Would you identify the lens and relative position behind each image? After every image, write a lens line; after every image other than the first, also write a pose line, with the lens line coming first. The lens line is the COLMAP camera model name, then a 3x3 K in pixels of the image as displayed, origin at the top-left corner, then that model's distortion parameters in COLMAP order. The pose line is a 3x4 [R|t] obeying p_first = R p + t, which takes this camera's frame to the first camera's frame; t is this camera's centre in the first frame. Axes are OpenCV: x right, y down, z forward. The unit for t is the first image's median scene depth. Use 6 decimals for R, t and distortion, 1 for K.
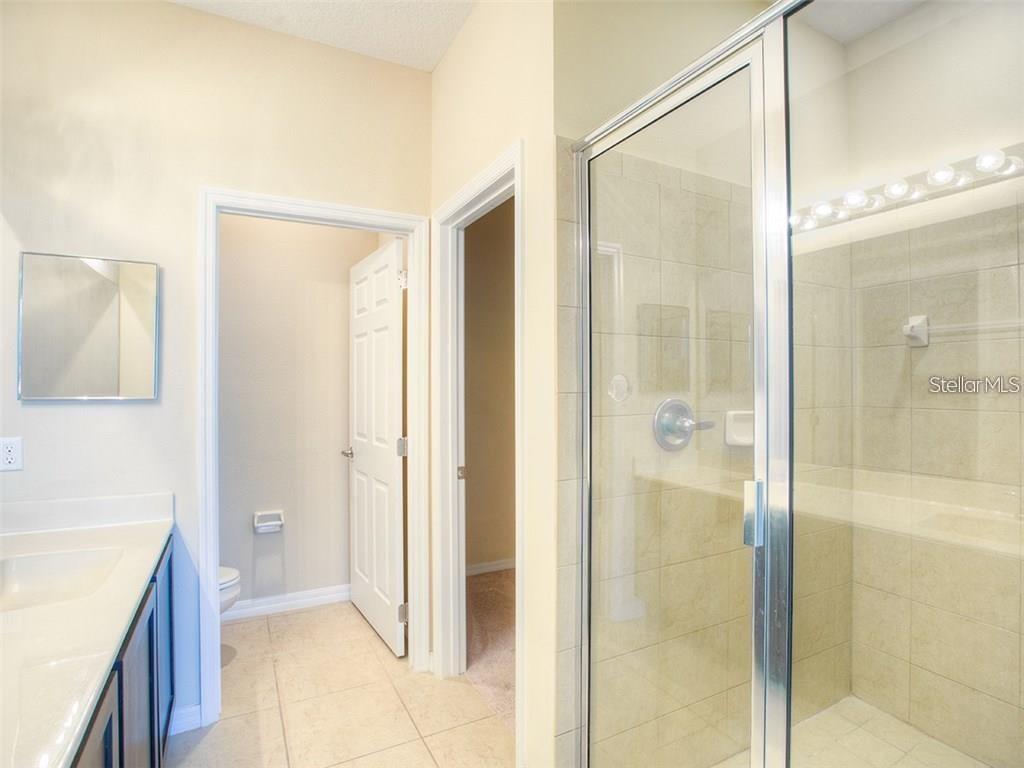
lens RADIAL K [[549.6, 0, 512.0], [0, 549.6, 384.0], [0, 0, 1]] dist [0.000263, 0.001229]
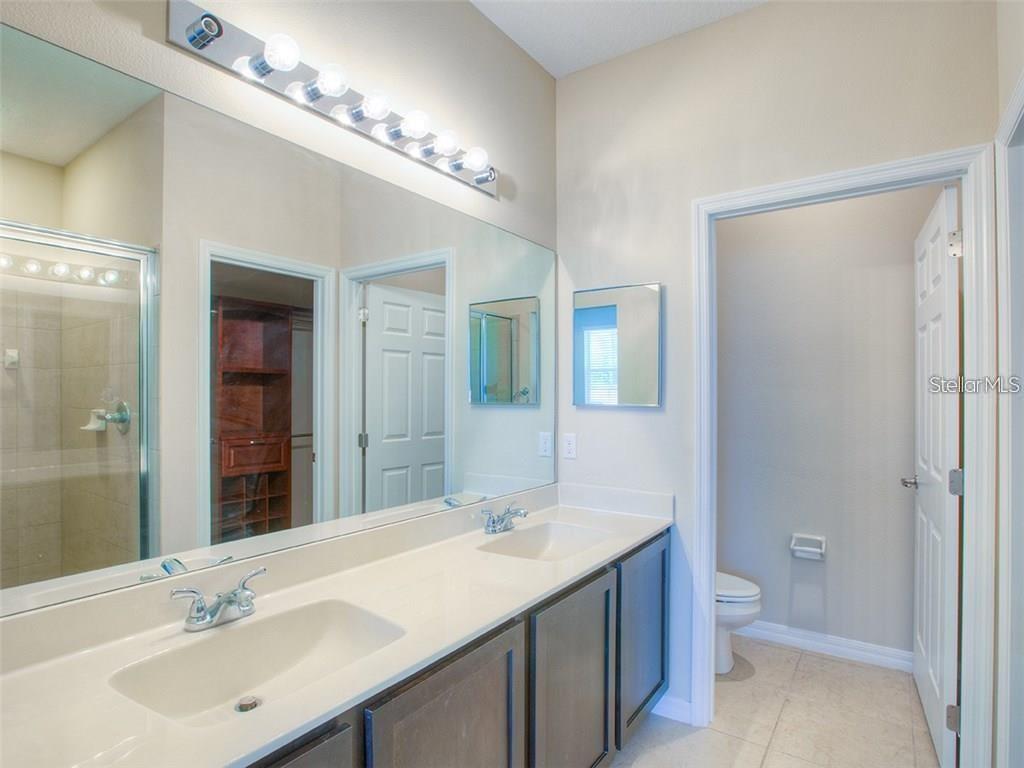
lens RADIAL K [[596.2, 0, 510.3], [0, 596.2, 395.7], [0, 0, 1]] dist [0.000080, 0.001312]
pose [[0.472993, 0.008787, -0.881022, 0.192294], [0.002606, 0.999932, 0.011372, -0.006880], [0.881062, -0.007675, 0.472938, 0.129287]]
